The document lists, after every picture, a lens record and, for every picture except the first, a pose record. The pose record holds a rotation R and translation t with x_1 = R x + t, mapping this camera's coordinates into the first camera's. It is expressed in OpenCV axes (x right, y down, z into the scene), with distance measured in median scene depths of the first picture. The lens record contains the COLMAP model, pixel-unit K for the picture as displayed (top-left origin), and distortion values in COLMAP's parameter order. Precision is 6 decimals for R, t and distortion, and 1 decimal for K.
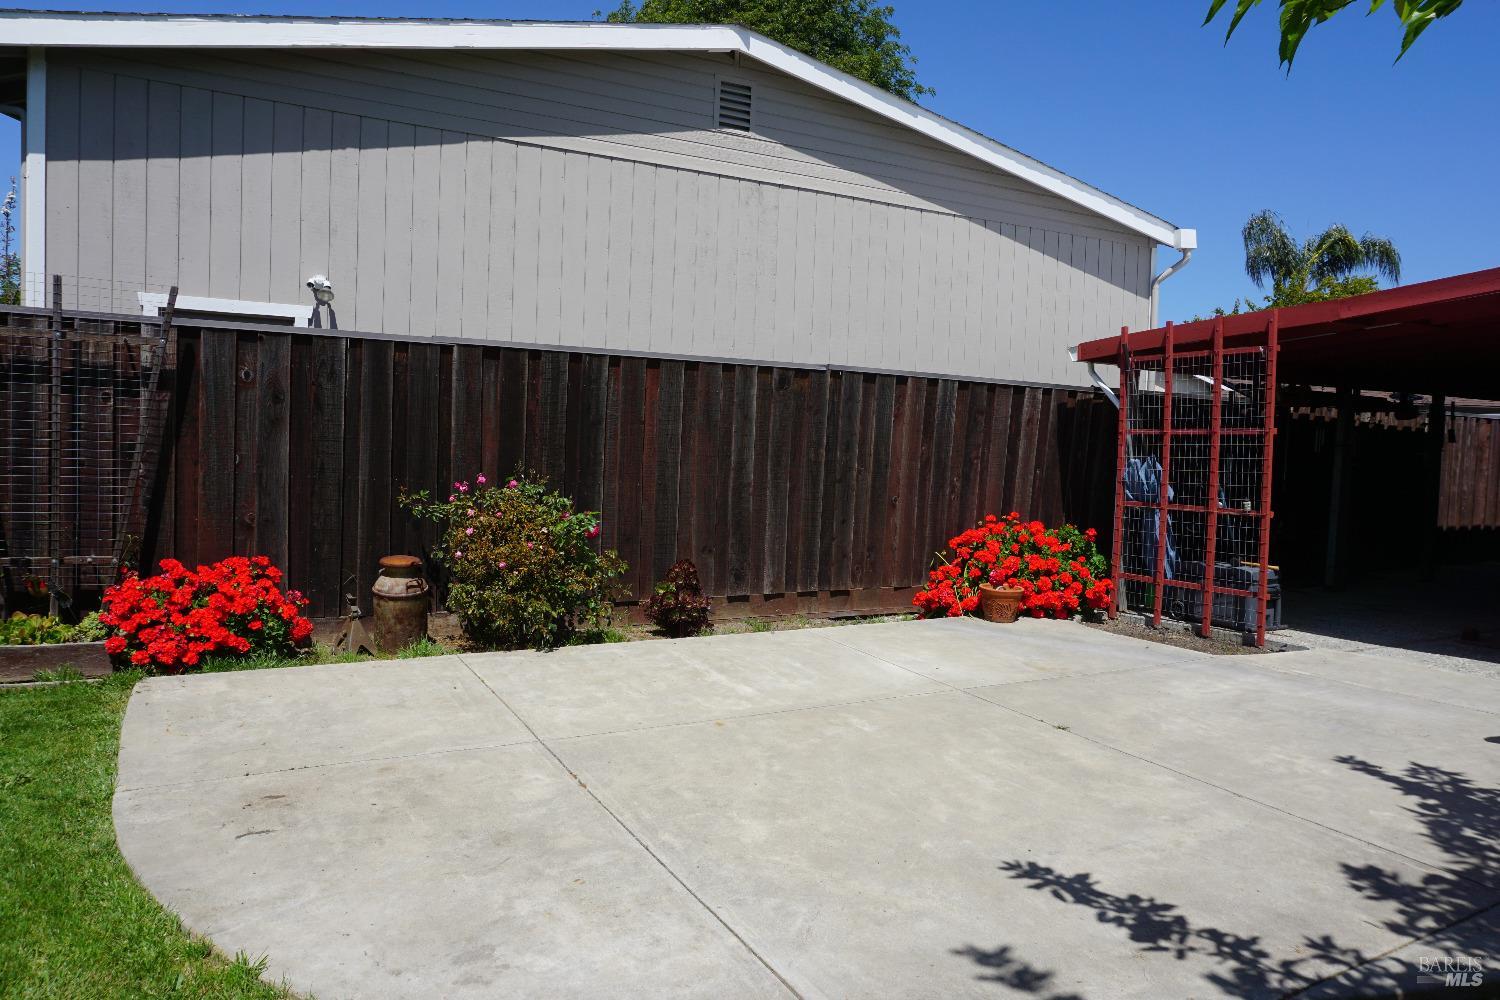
lens RADIAL K [[1010.8, 0, 749.8], [0, 1010.8, 494.1], [0, 0, 1]] dist [-0.055951, 0.036678]
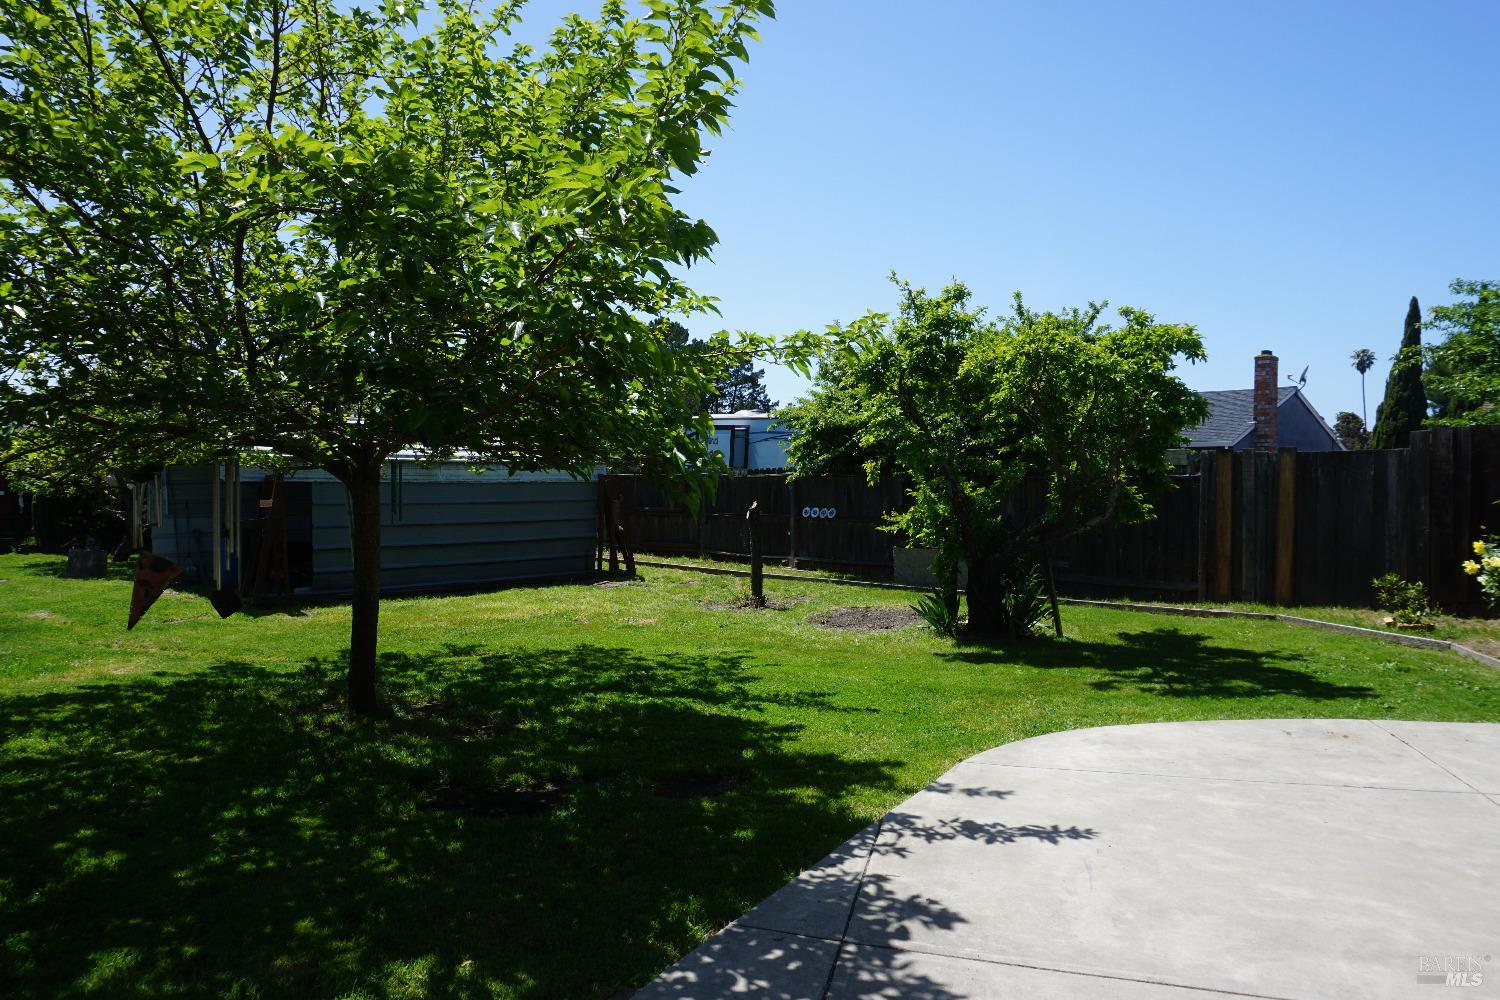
lens RADIAL K [[1010.8, 0, 736.0], [0, 1010.8, 499.5], [0, 0, 1]] dist [-0.055951, 0.036678]
pose [[-0.701381, -0.014826, -0.712632, 0.936165], [-0.058505, 0.997608, 0.036826, -0.058273], [0.710381, 0.067522, -0.700571, 0.942268]]
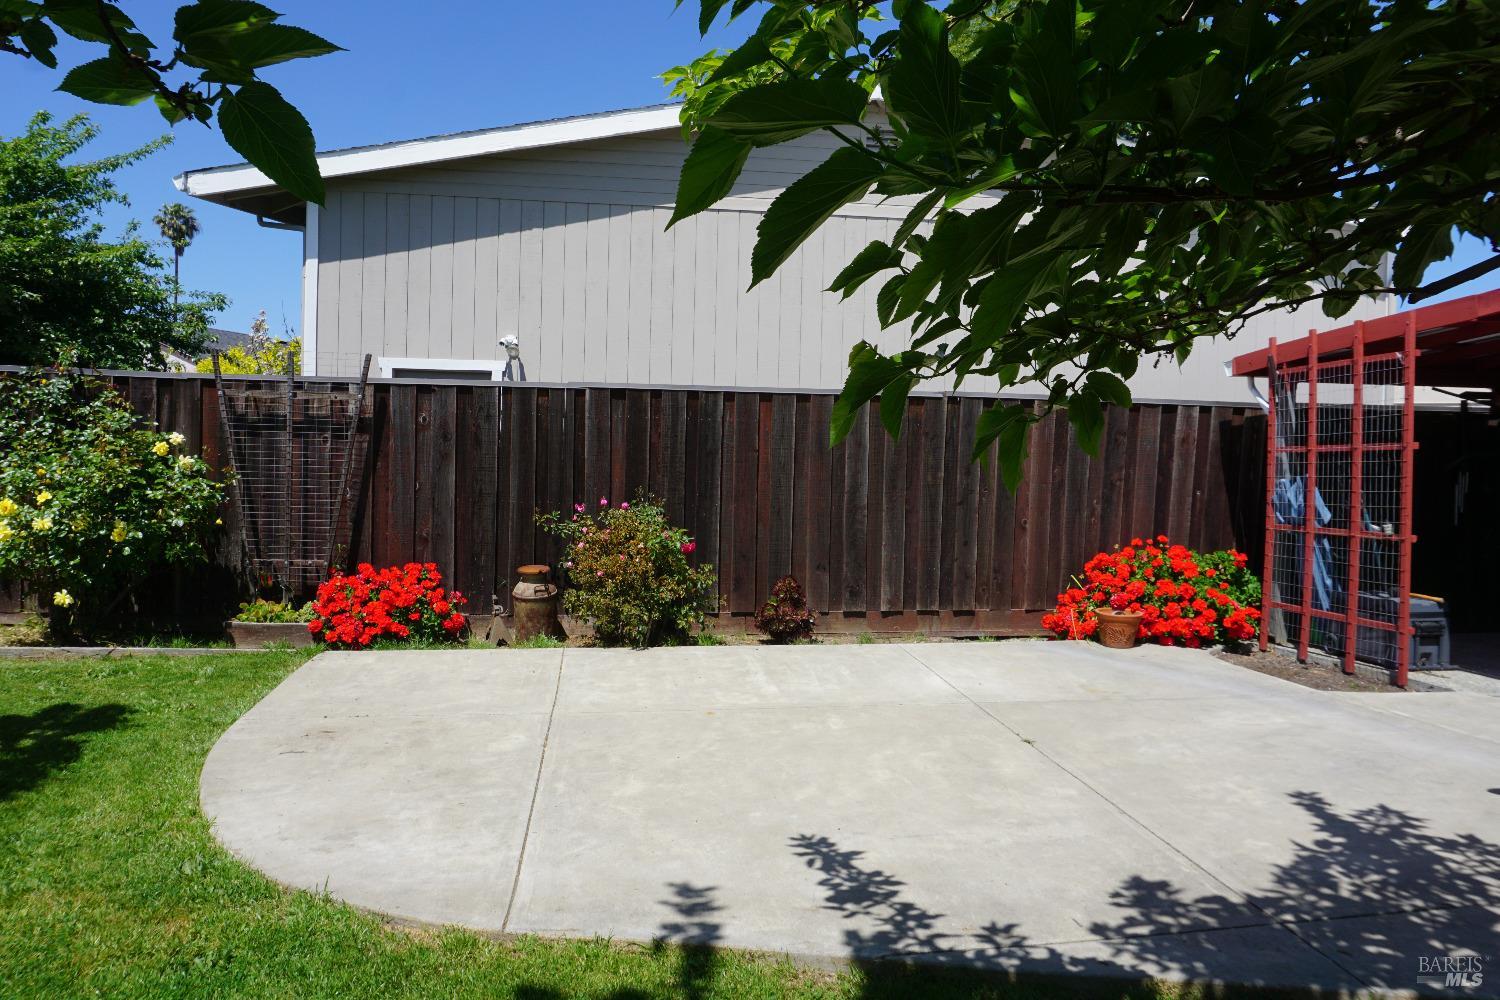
lens RADIAL K [[1010.8, 0, 744.0], [0, 1010.8, 493.5], [0, 0, 1]] dist [-0.055951, 0.036678]
pose [[0.936580, -0.006087, -0.350402, 0.358084], [-0.003995, 0.999599, -0.028043, 0.009530], [0.350432, 0.027665, 0.936179, -0.057326]]
